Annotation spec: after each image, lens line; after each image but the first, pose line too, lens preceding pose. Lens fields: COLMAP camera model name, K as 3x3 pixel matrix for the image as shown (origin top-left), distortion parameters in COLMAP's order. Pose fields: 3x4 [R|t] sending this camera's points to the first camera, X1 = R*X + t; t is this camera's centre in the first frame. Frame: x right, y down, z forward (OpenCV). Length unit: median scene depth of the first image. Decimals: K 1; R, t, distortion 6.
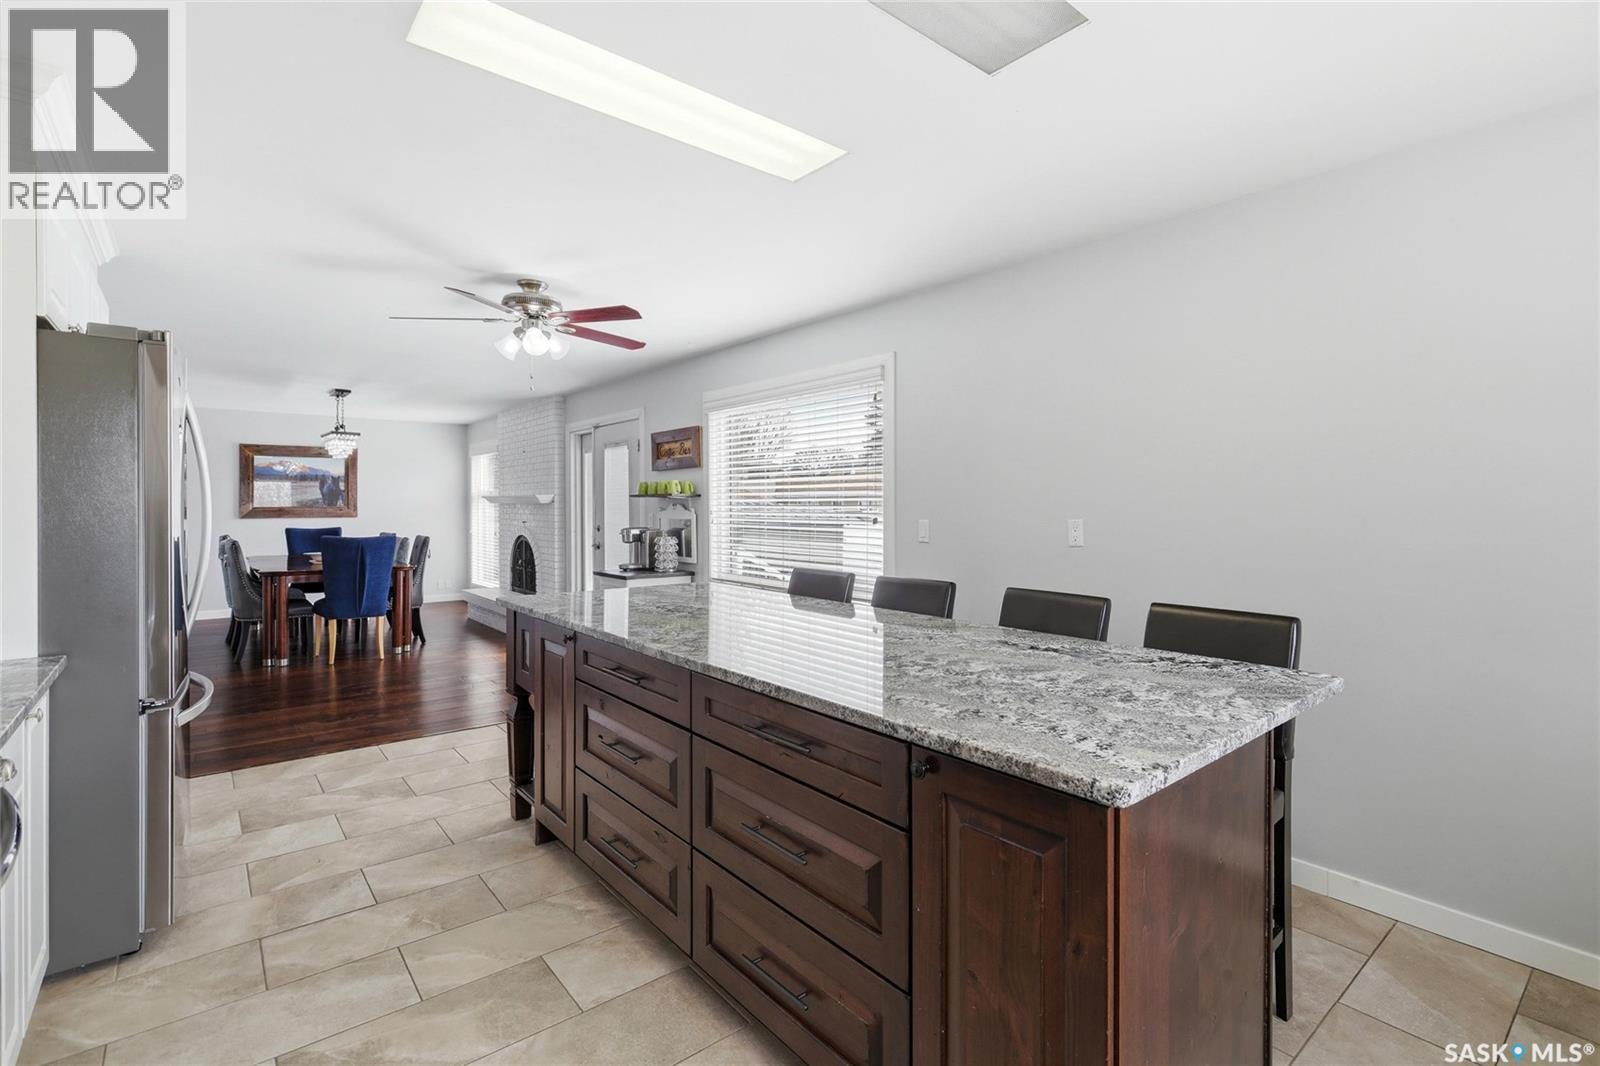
lens RADIAL K [[735.5, 0, 802.2], [0, 735.5, 516.4], [0, 0, 1]] dist [0.000626, 0.000771]
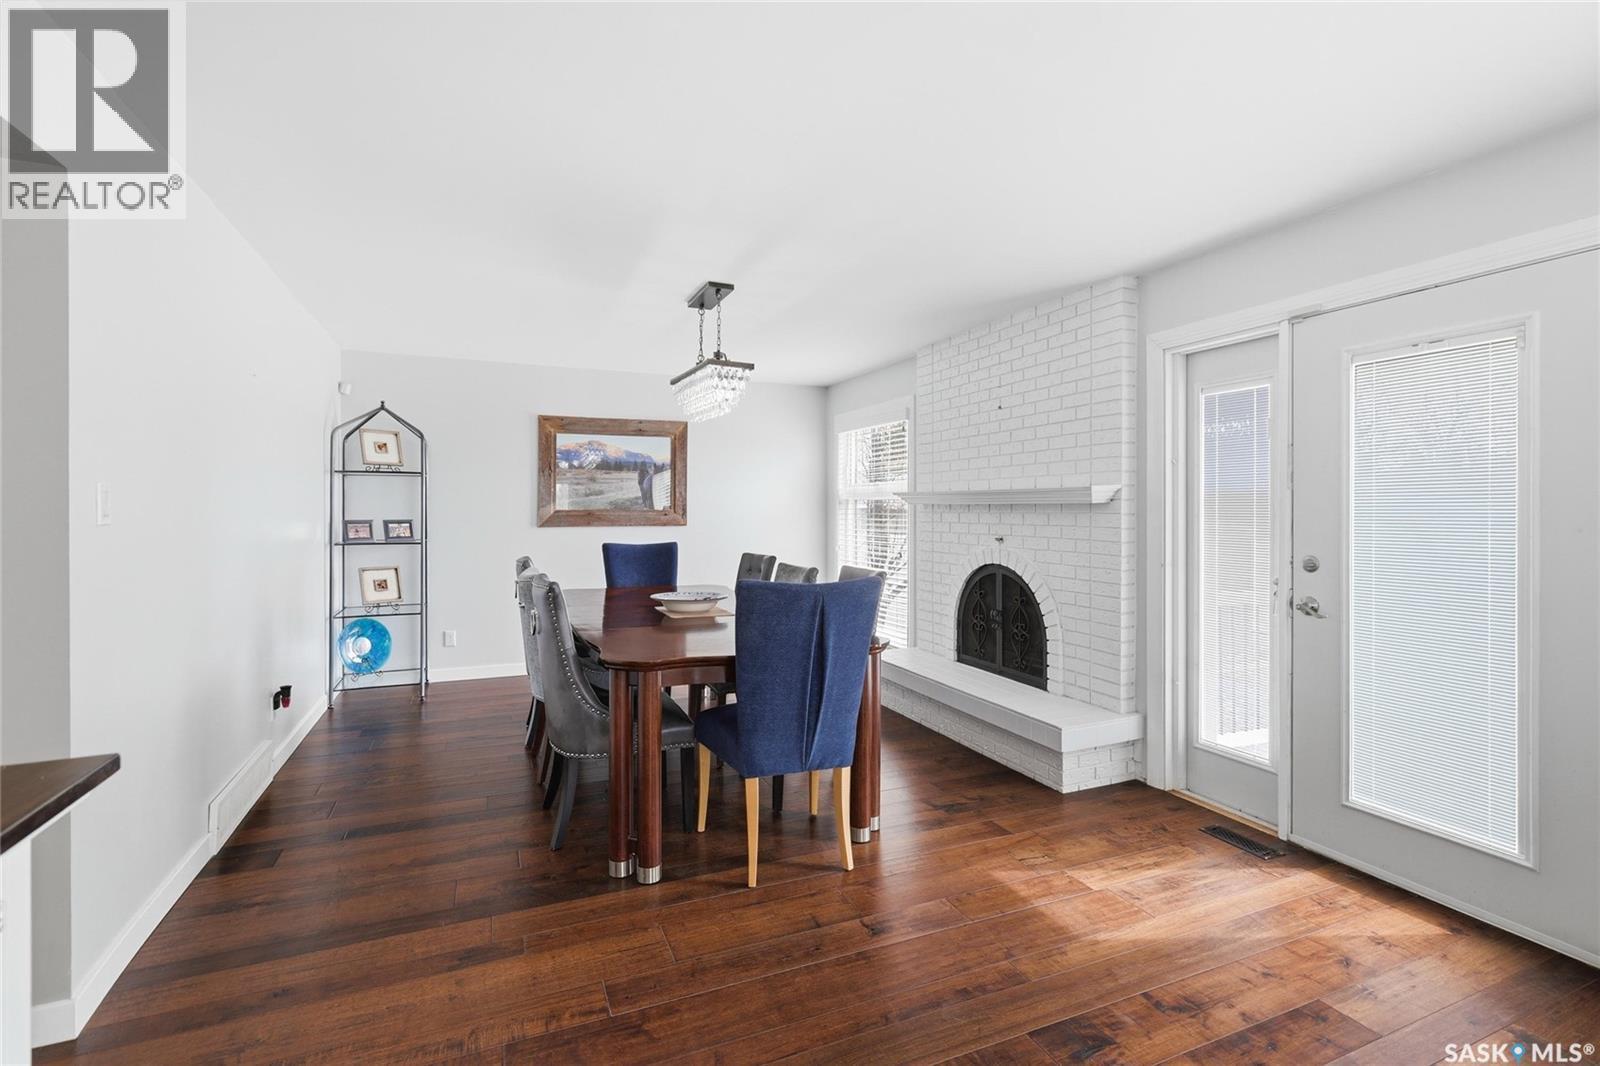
lens RADIAL K [[735.5, 0, 796.5], [0, 735.5, 520.0], [0, 0, 1]] dist [0.000626, 0.000771]
pose [[0.958974, 0.006073, -0.283429, -0.369100], [-0.006020, 0.999981, 0.001056, -0.005935], [0.283431, 0.000693, 0.958993, 0.449079]]
